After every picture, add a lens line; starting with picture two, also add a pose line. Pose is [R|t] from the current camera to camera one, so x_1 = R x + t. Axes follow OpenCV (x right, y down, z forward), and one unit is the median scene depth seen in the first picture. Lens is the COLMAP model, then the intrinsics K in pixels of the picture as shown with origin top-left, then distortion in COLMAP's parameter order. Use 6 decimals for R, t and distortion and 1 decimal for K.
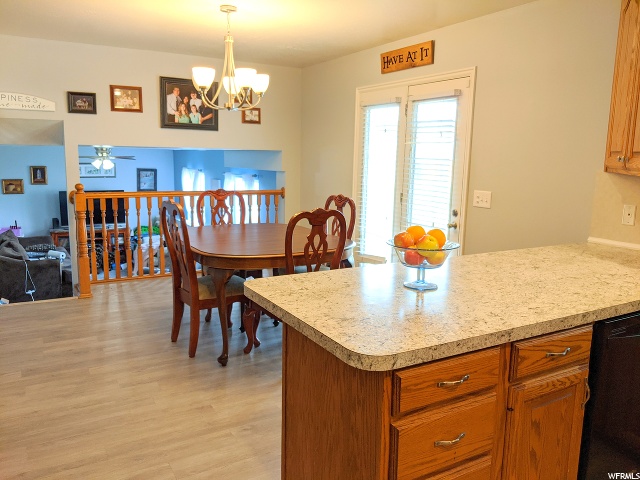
lens RADIAL K [[506.0, 0, 318.0], [0, 506.0, 243.9], [0, 0, 1]] dist [0.047952, -0.102833]
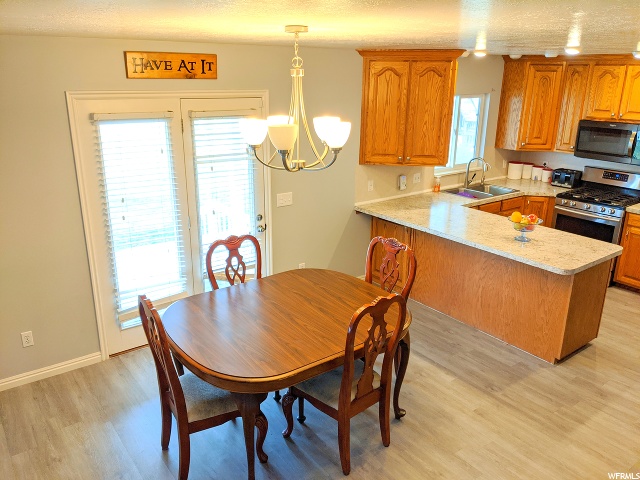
lens RADIAL K [[506.0, 0, 318.0], [0, 506.0, 243.9], [0, 0, 1]] dist [0.047952, -0.102833]
pose [[-0.118608, -0.331237, 0.936063, -0.823098], [0.163427, 0.923349, 0.347445, -0.378007], [-0.979400, 0.194187, -0.055384, 0.947622]]
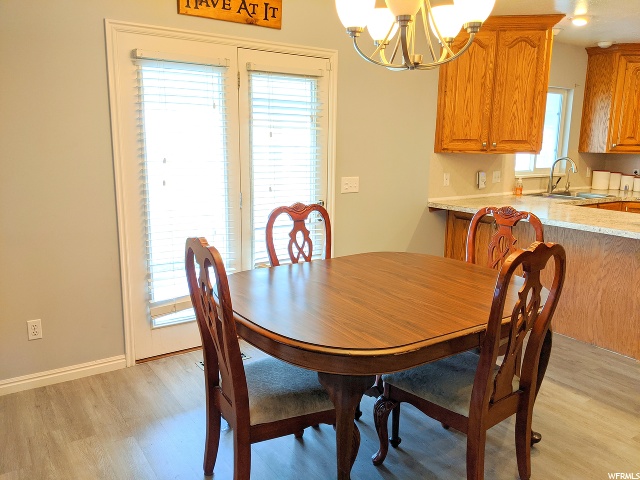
lens RADIAL K [[506.0, 0, 318.0], [0, 506.0, 243.9], [0, 0, 1]] dist [0.047952, -0.102833]
pose [[-0.070293, -0.218131, 0.973385, -0.662967], [0.161217, 0.960486, 0.226882, -0.203864], [-0.984413, 0.172874, -0.032349, 1.050600]]
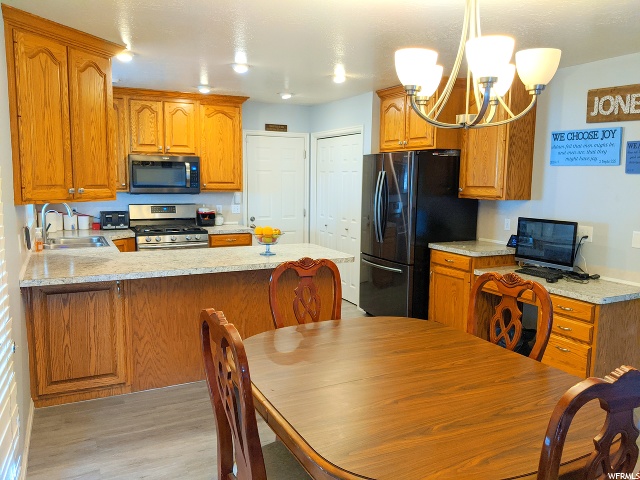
lens RADIAL K [[506.0, 0, 318.0], [0, 506.0, 243.9], [0, 0, 1]] dist [0.047952, -0.102833]
pose [[-0.997978, -0.039259, 0.049992, -0.048033], [-0.022384, 0.953153, 0.301659, -0.278355], [-0.059493, 0.299930, -0.952104, 1.407547]]
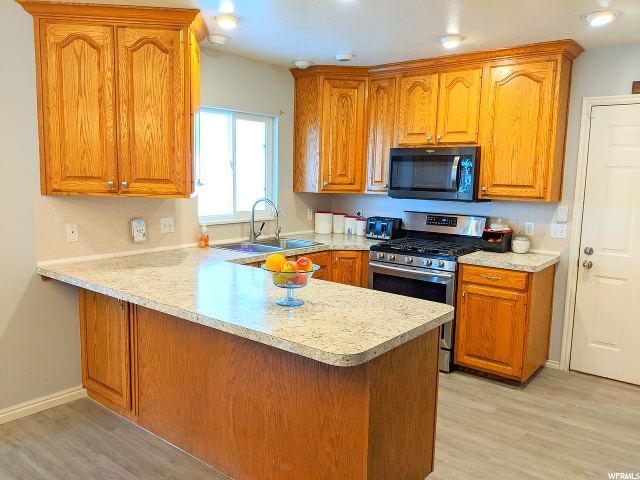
lens RADIAL K [[506.0, 0, 318.0], [0, 506.0, 243.9], [0, 0, 1]] dist [0.047952, -0.102833]
pose [[-0.371236, -0.153256, 0.915804, -0.424554], [0.132563, 0.967435, 0.215632, -0.142764], [-0.919027, 0.201452, -0.338830, 0.632668]]
